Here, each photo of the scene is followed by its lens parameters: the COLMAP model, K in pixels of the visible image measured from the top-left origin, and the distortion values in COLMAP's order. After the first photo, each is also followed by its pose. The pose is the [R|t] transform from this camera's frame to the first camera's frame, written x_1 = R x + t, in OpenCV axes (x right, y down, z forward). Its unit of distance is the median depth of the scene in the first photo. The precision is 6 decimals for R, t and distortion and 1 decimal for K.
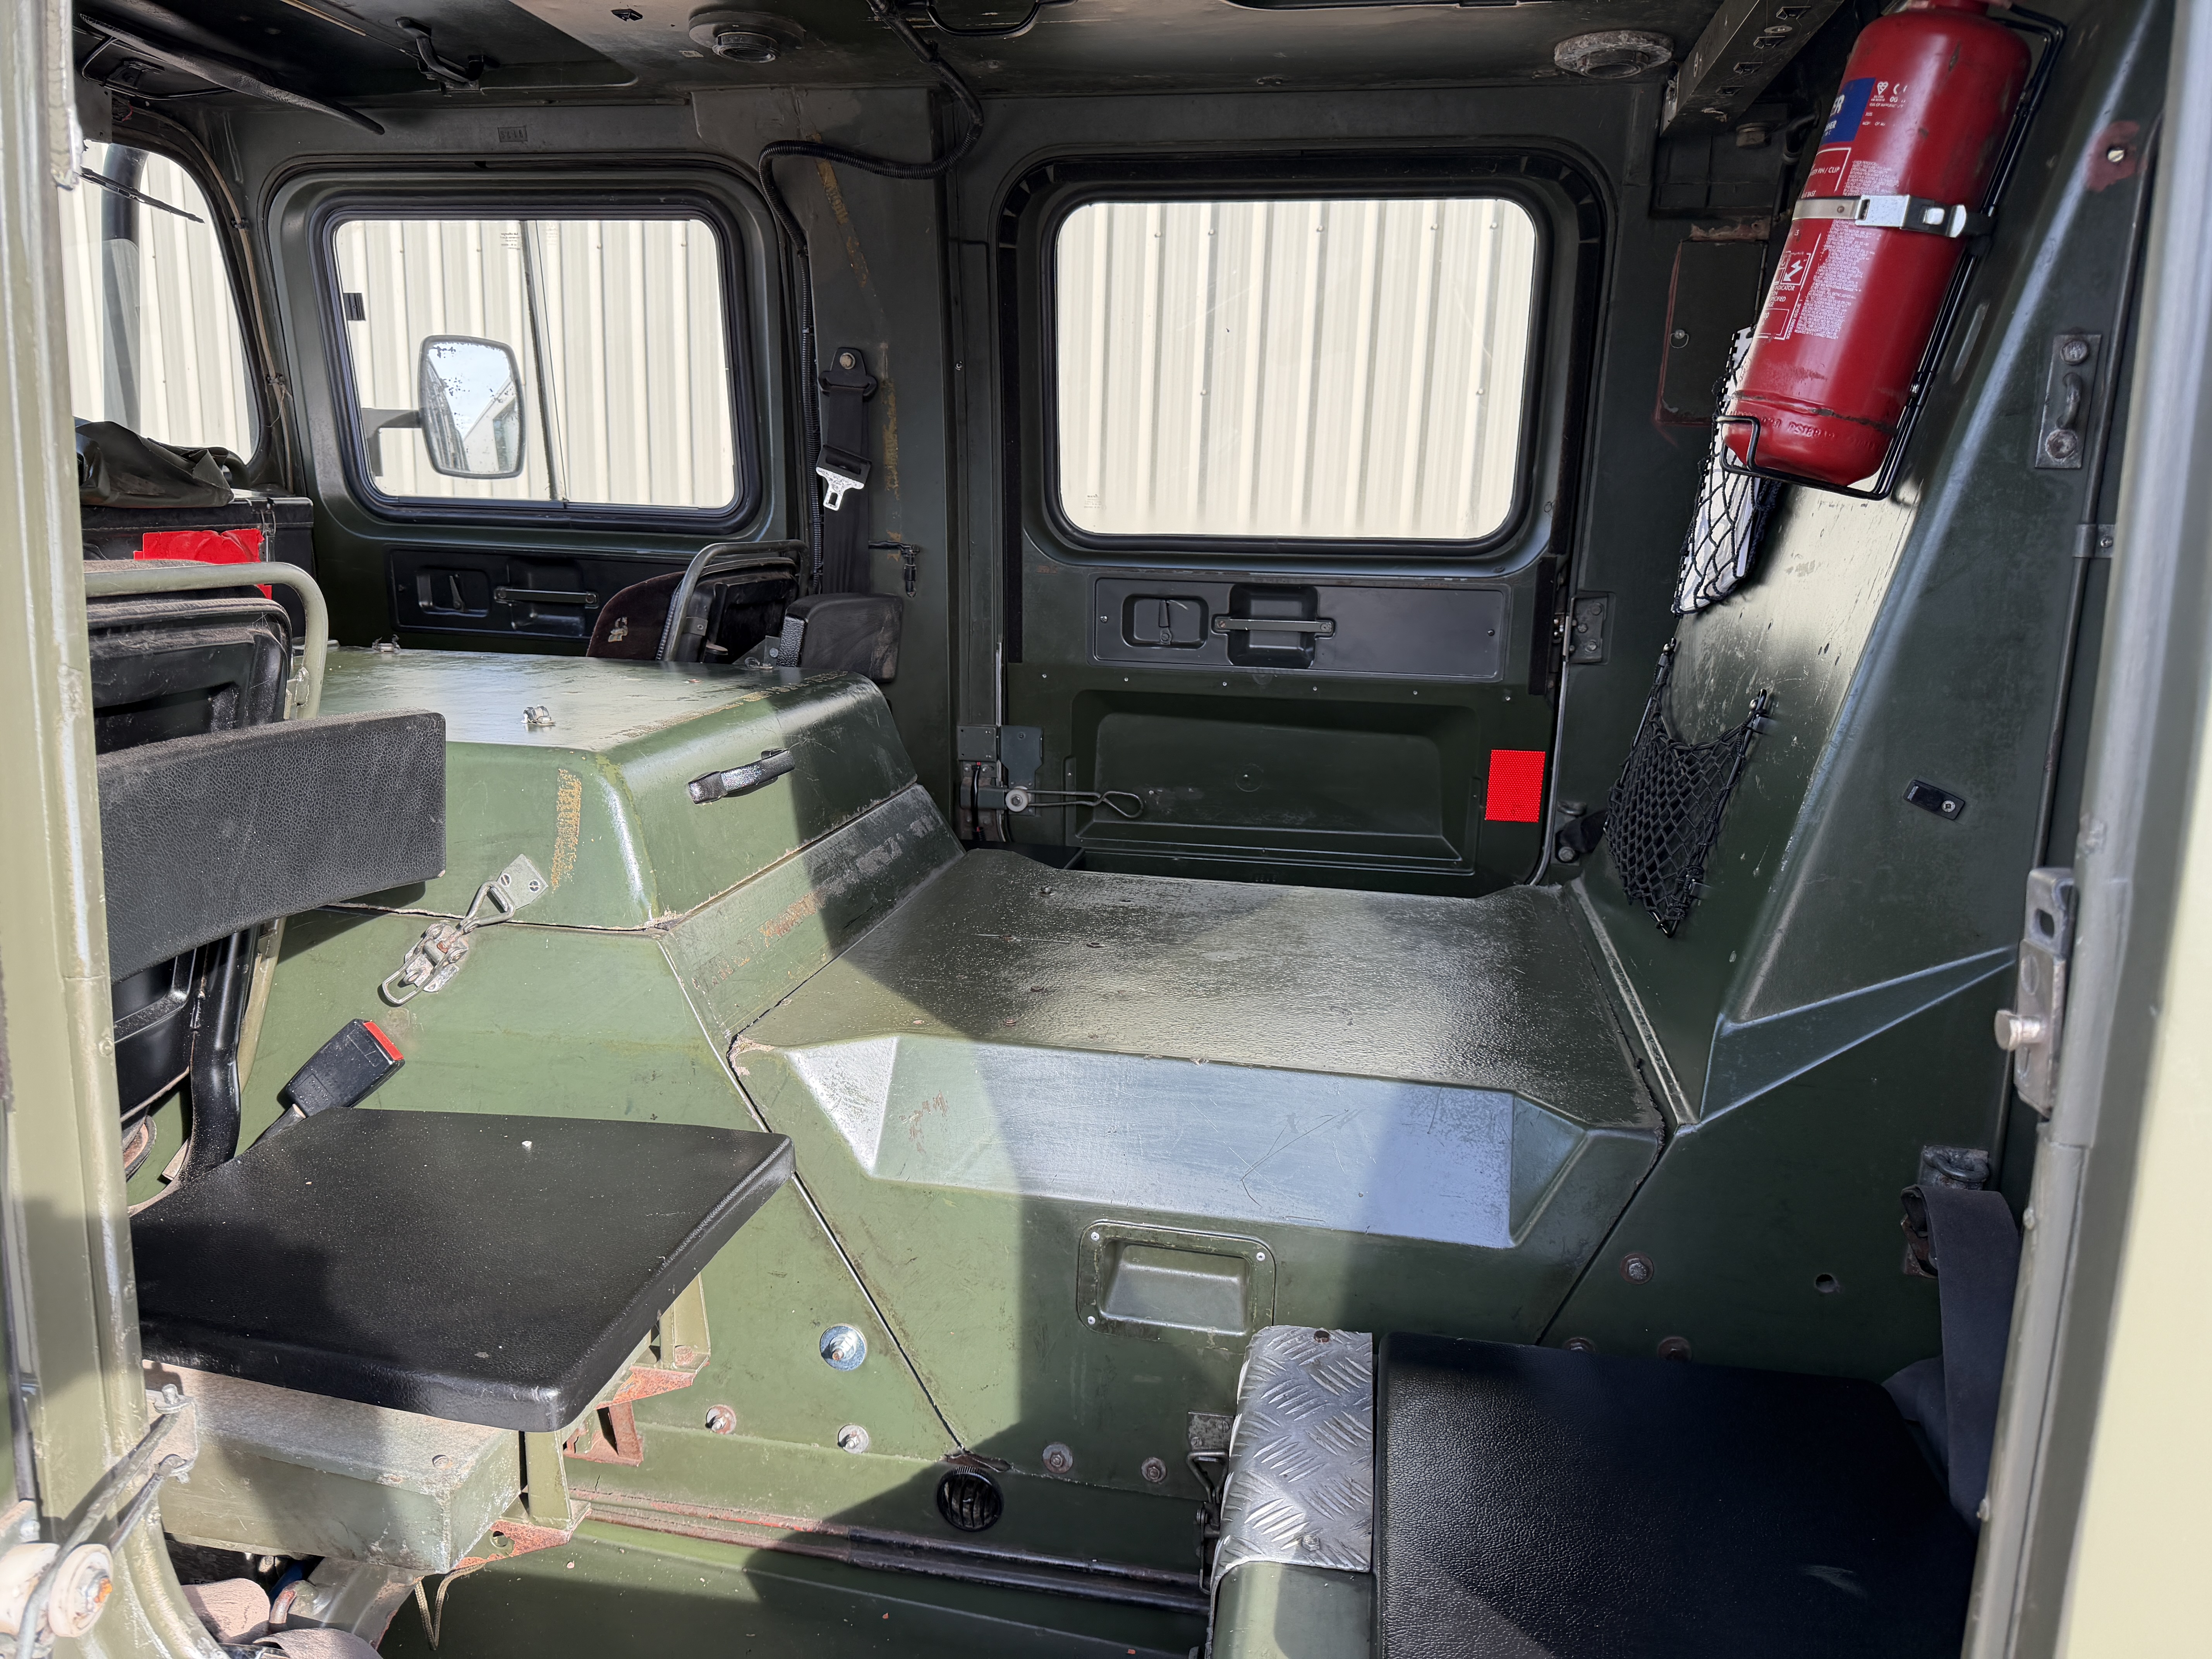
lens RADIAL K [[1539.8, 0, 1106.5], [0, 1539.8, 837.6], [0, 0, 1]] dist [0.136943, -0.236391]
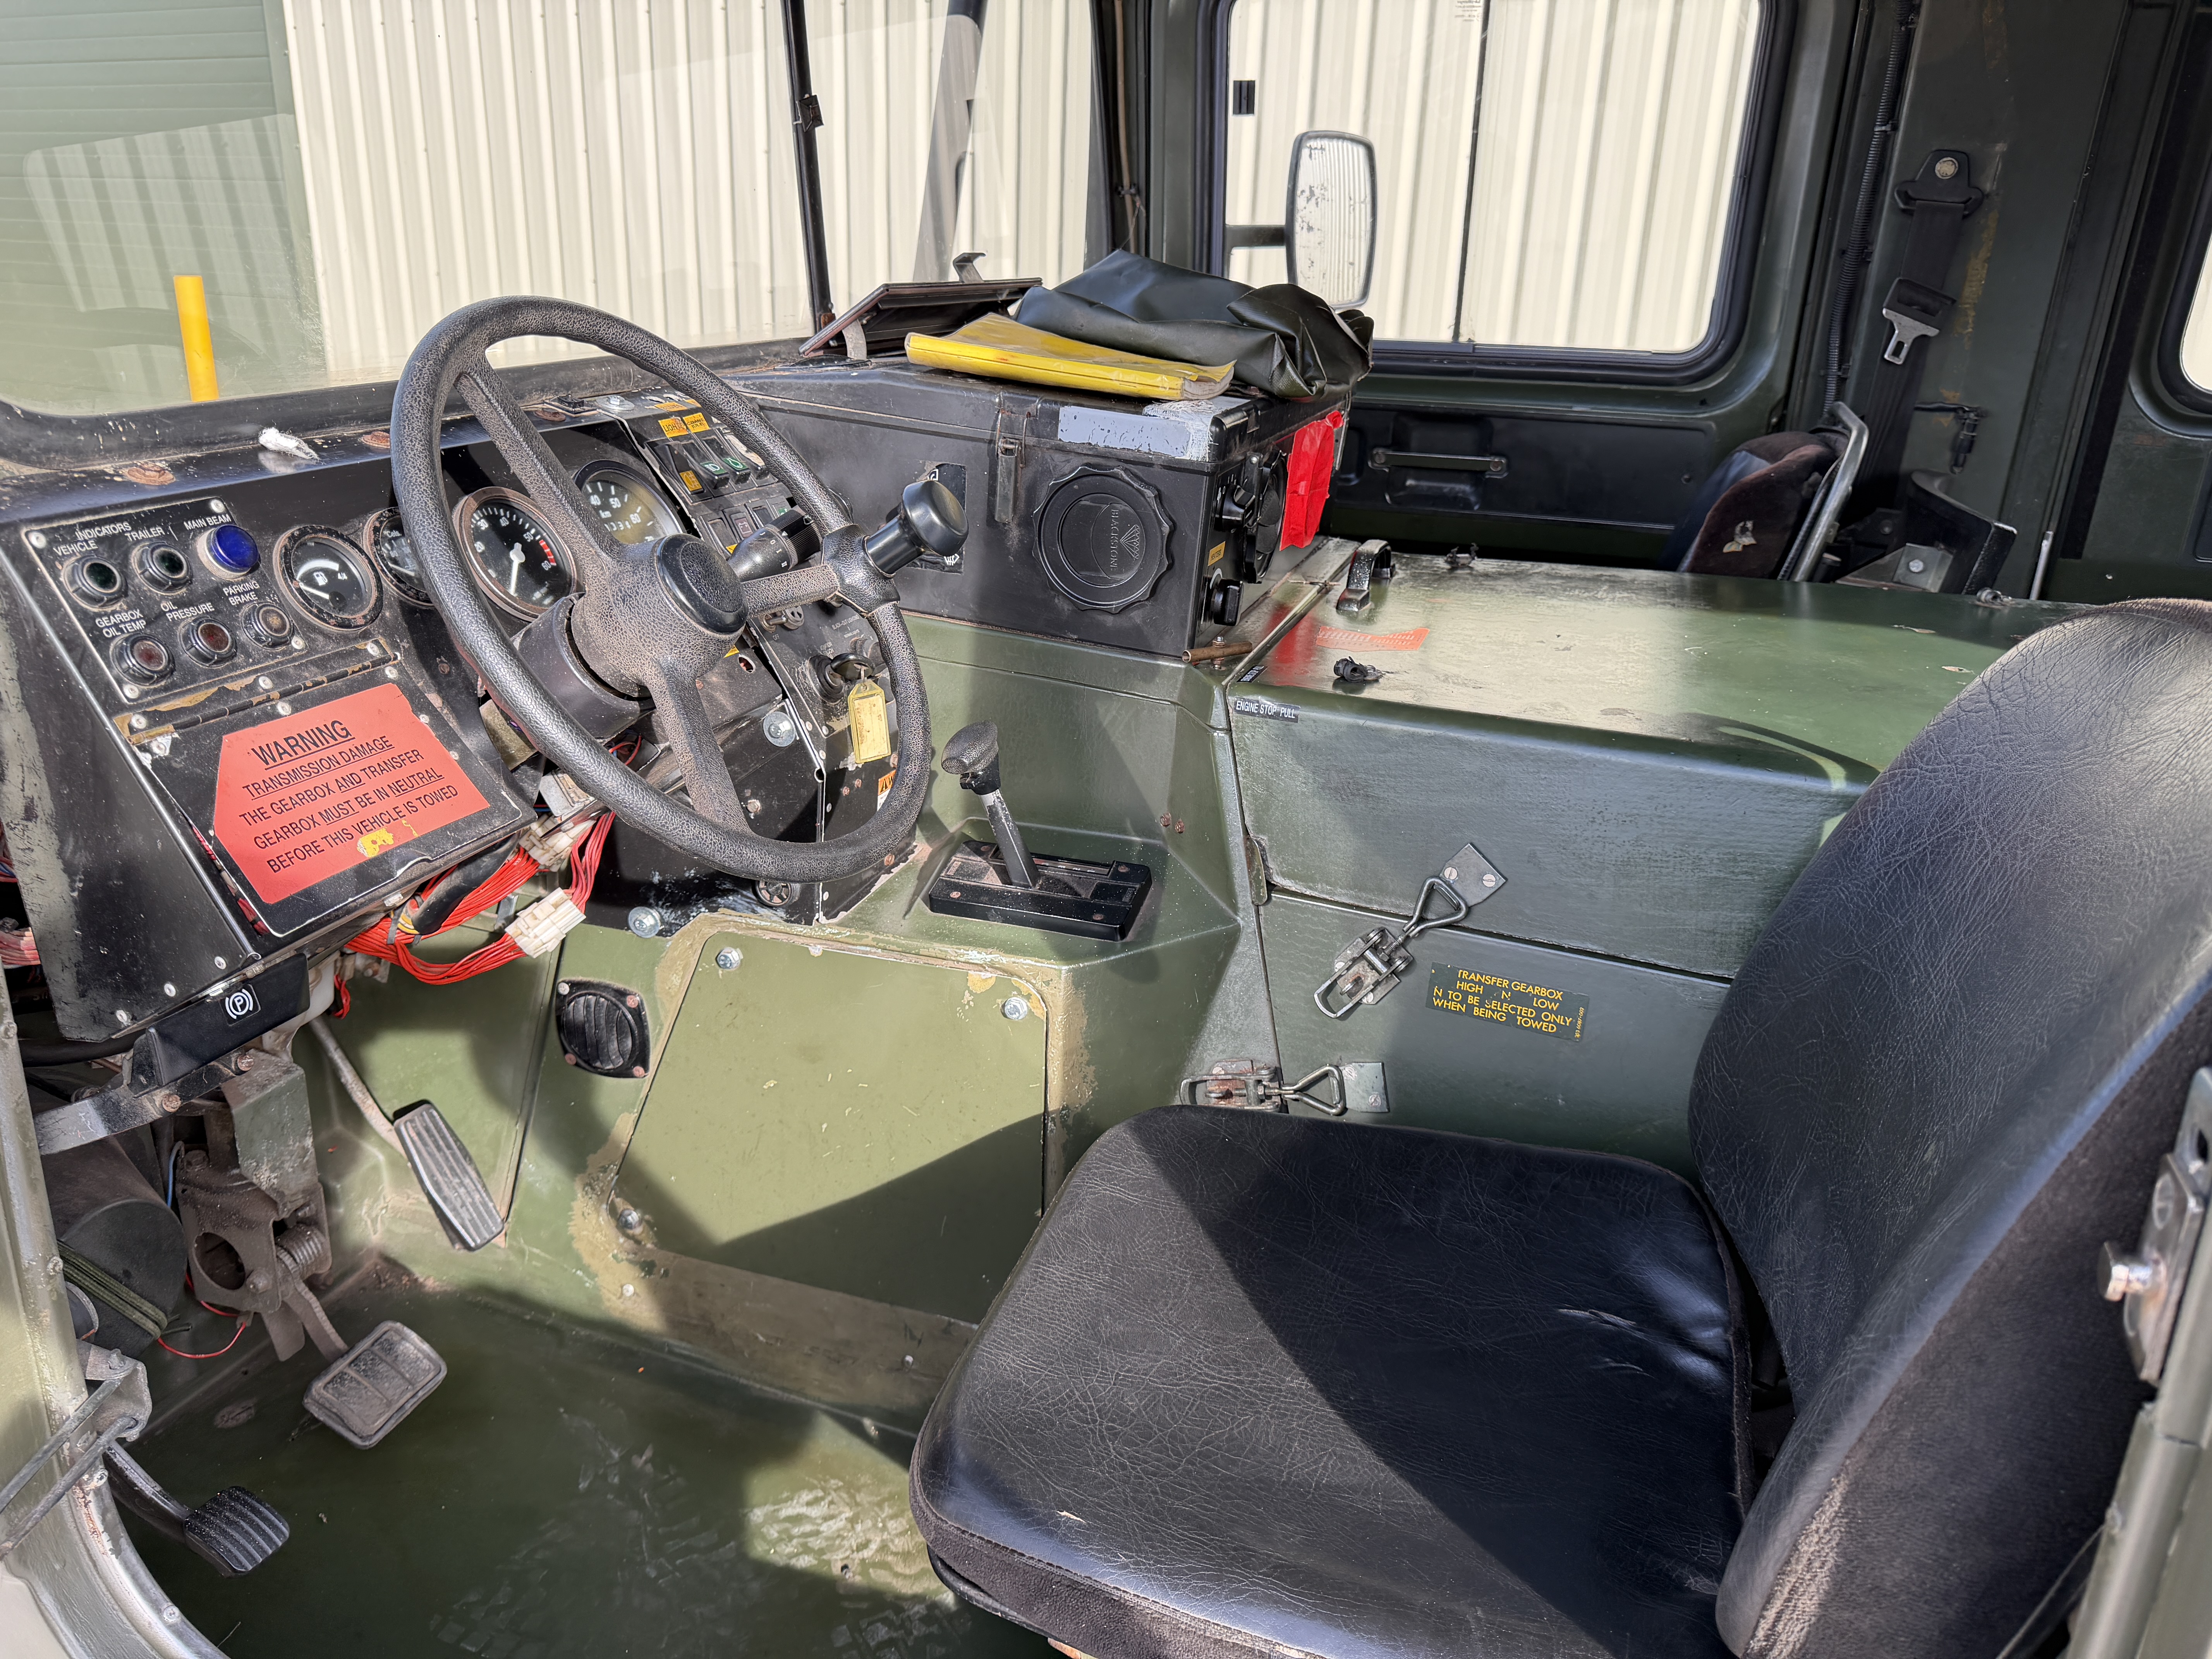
lens RADIAL K [[1581.0, 0, 1095.8], [0, 1581.0, 834.1], [0, 0, 1]] dist [0.011442, -0.004748]
pose [[0.996008, 0.034032, -0.082517, -0.495863], [-0.021813, 0.989237, 0.144685, -0.081304], [0.086553, -0.142307, 0.986031, 0.136004]]
